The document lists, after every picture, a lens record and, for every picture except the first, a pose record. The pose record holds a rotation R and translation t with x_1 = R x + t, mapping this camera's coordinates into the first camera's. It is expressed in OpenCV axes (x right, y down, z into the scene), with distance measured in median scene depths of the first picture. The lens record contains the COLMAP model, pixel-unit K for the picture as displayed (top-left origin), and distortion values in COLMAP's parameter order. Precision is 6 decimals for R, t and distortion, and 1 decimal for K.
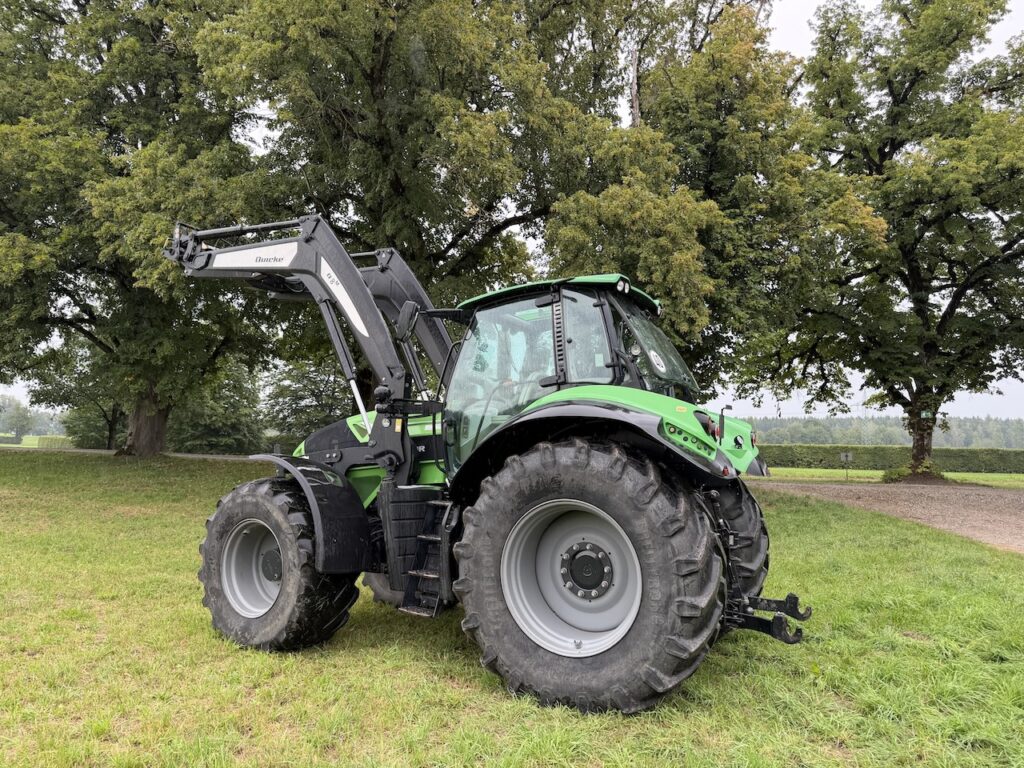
lens RADIAL K [[717.7, 0, 512.0], [0, 717.7, 395.2], [0, 0, 1]] dist [0.080950, -0.065005]
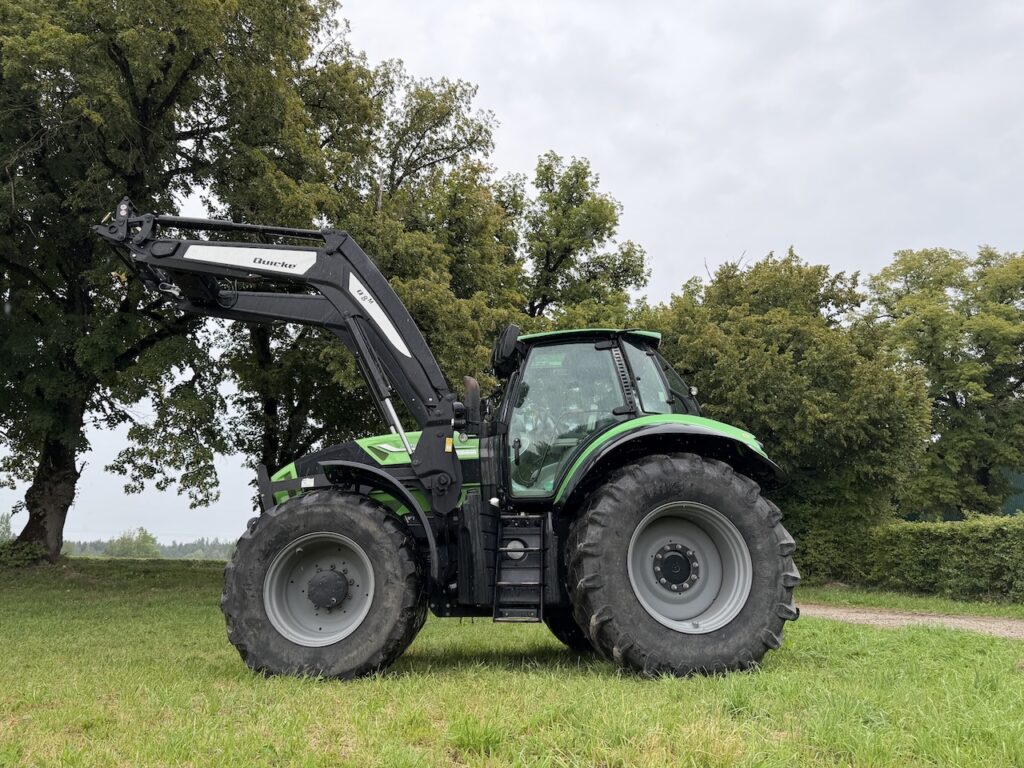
lens RADIAL K [[719.9, 0, 514.5], [0, 719.9, 394.0], [0, 0, 1]] dist [0.088993, -0.125746]
pose [[0.825950, 0.128737, 0.548847, -0.632350], [-0.034002, 0.983180, -0.179444, 0.145840], [-0.562717, 0.129550, 0.816435, 0.108573]]
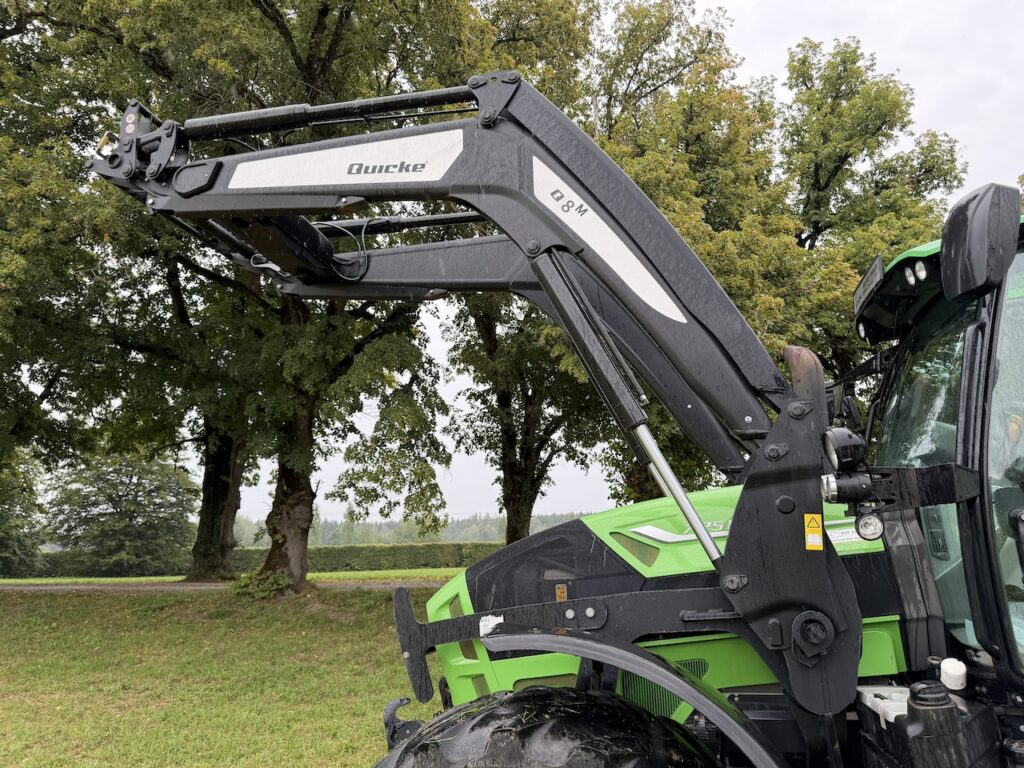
lens RADIAL K [[719.9, 0, 514.5], [0, 719.9, 394.0], [0, 0, 1]] dist [0.088993, -0.125746]
pose [[0.967661, 0.014911, 0.251813, -0.410200], [0.019939, 0.990607, -0.135277, 0.016543], [-0.251465, 0.135923, 0.958275, 0.629894]]
